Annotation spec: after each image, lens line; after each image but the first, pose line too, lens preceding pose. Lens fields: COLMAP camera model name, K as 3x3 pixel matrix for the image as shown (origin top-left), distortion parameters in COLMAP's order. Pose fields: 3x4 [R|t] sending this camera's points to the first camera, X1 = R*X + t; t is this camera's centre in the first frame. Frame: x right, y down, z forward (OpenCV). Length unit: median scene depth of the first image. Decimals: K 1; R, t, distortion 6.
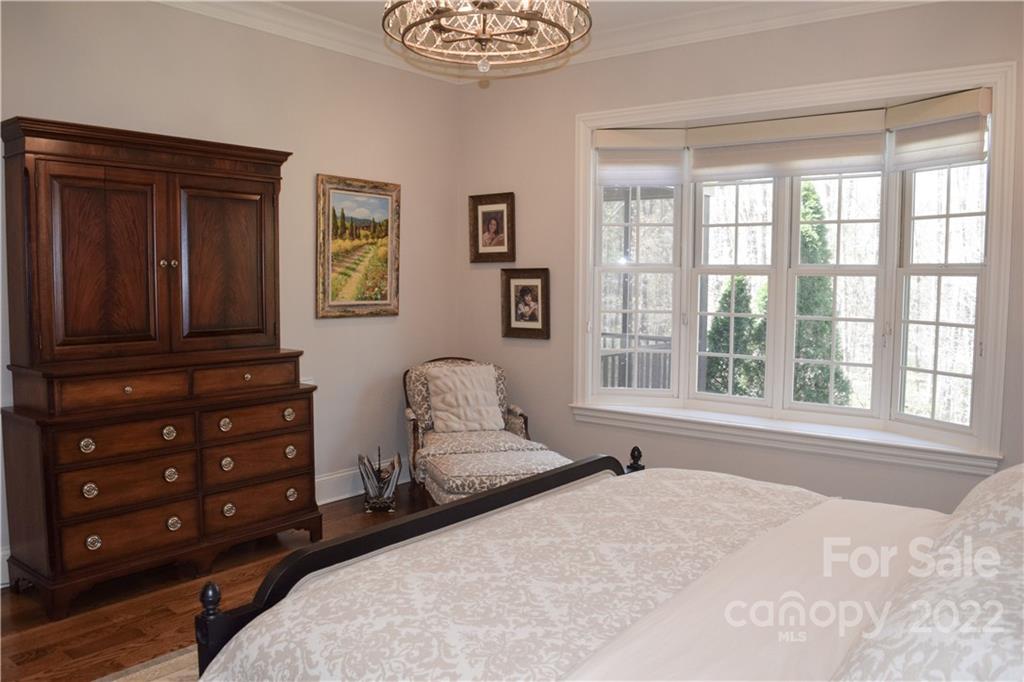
lens RADIAL K [[811.3, 0, 506.6], [0, 811.3, 343.7], [0, 0, 1]] dist [-0.092685, 0.019560]
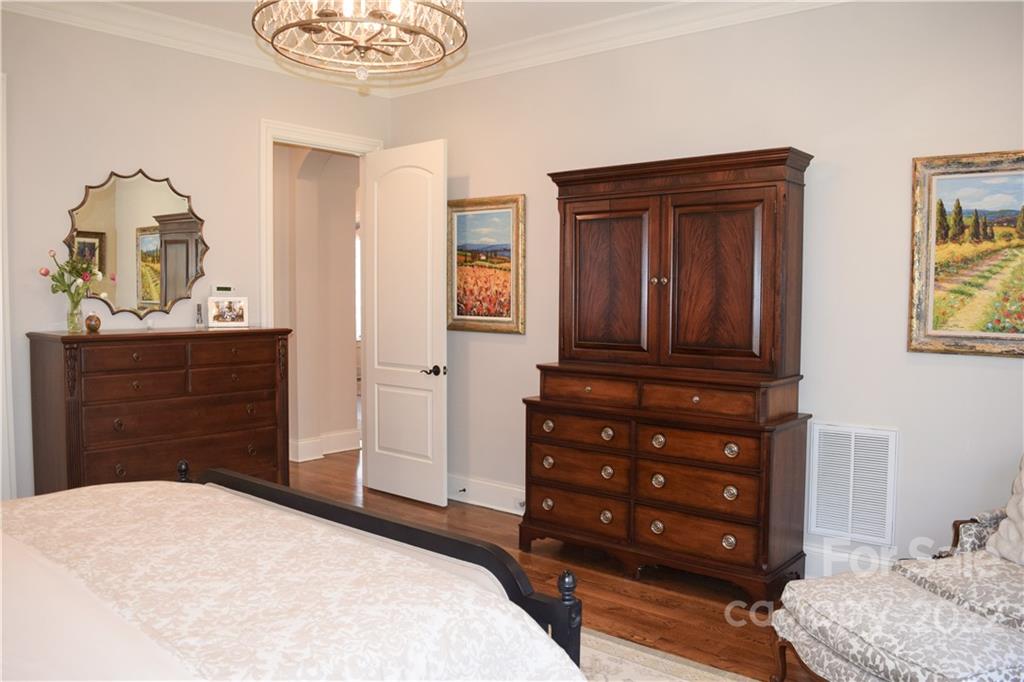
lens RADIAL K [[811.3, 0, 508.6], [0, 811.3, 335.7], [0, 0, 1]] dist [-0.092685, 0.019560]
pose [[-0.036151, 0.047260, -0.998228, 0.506759], [-0.087807, 0.994868, 0.050281, -0.049659], [0.995481, 0.089469, -0.031816, 0.646076]]
